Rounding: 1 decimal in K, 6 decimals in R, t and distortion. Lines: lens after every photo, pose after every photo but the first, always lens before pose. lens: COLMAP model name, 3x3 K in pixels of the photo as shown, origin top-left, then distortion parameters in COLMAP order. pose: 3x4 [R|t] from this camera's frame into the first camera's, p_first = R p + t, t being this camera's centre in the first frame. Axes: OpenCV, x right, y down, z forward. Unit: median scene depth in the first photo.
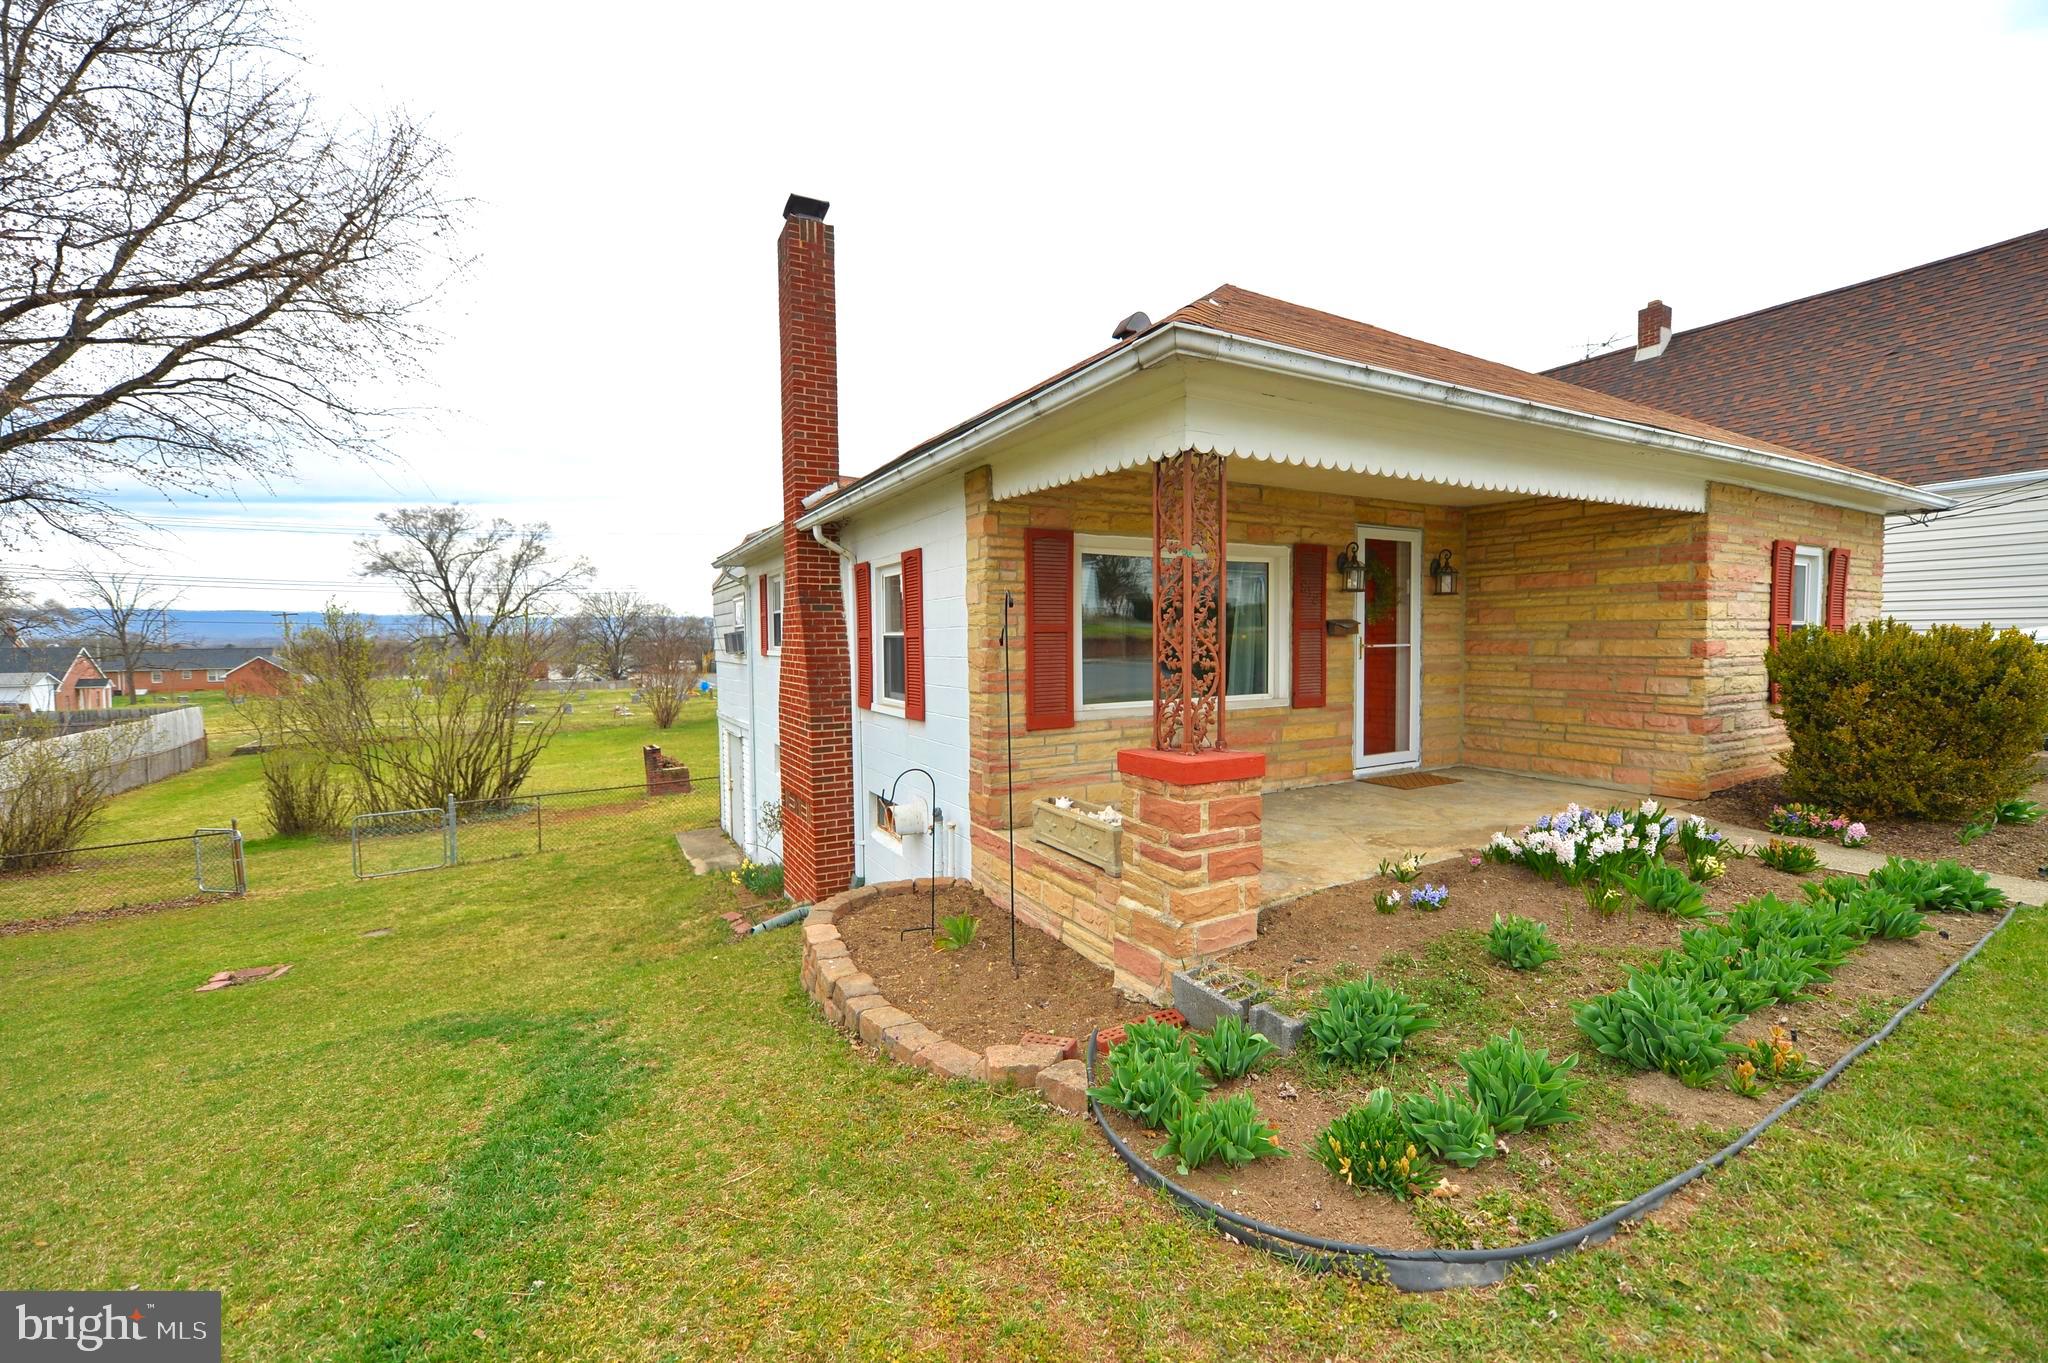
lens RADIAL K [[816.1, 0, 1024.0], [0, 816.1, 681.5], [0, 0, 1]] dist [-0.006901, -0.000040]
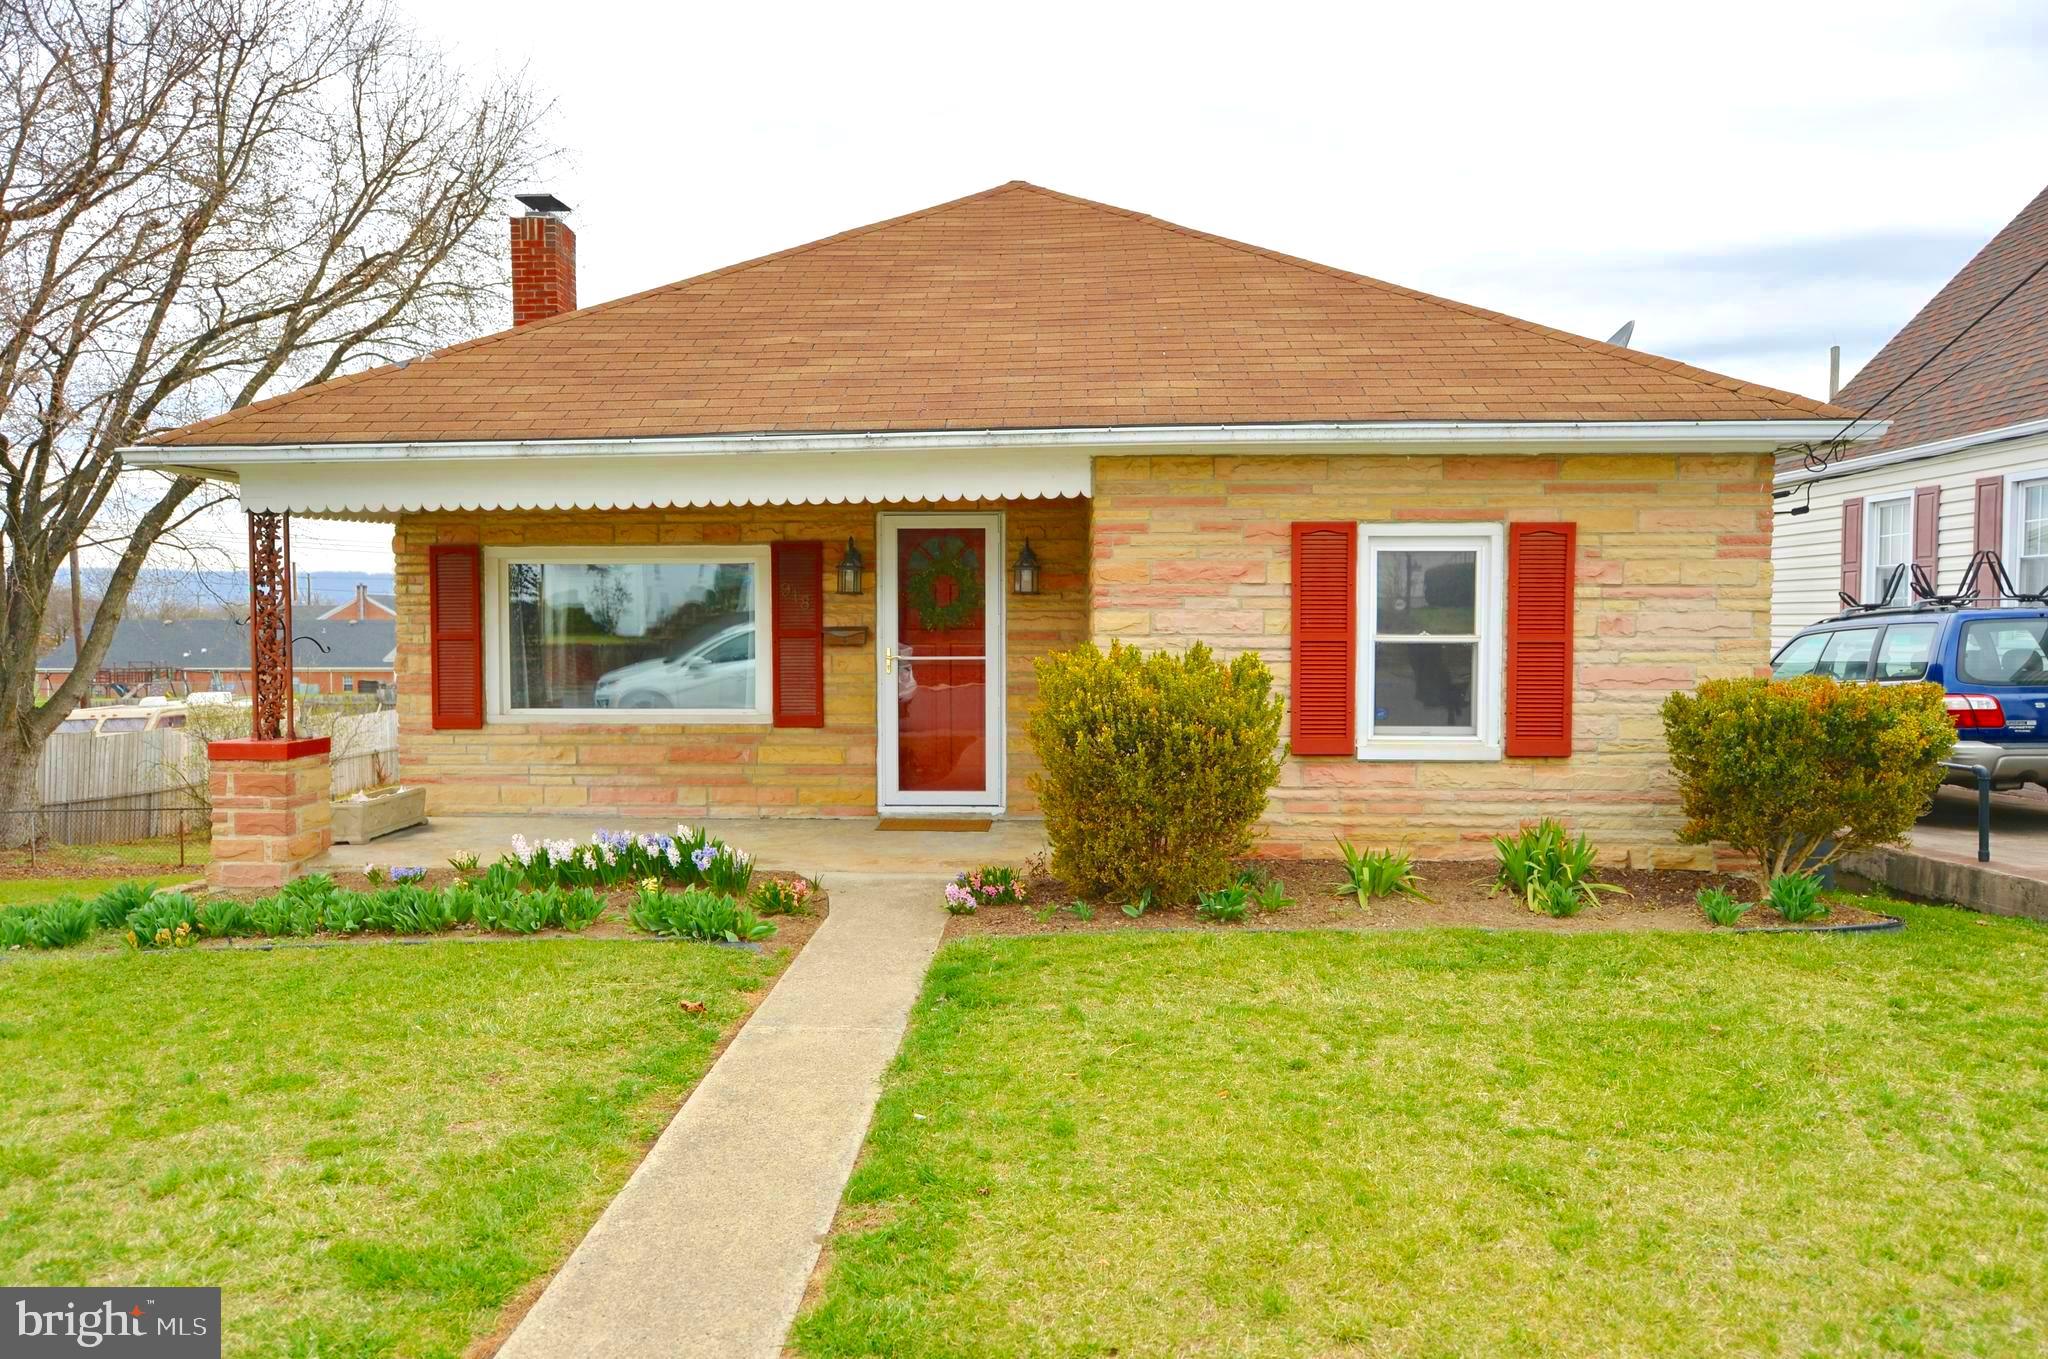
lens RADIAL K [[1384.9, 0, 1024.0], [0, 1384.9, 679.5], [0, 0, 1]] dist [-0.005564, -0.001258]
pose [[0.853096, 0.031952, -0.520774, 1.357095], [-0.034941, 0.999381, 0.004080, -0.034213], [0.520582, 0.014715, 0.853685, -0.146950]]
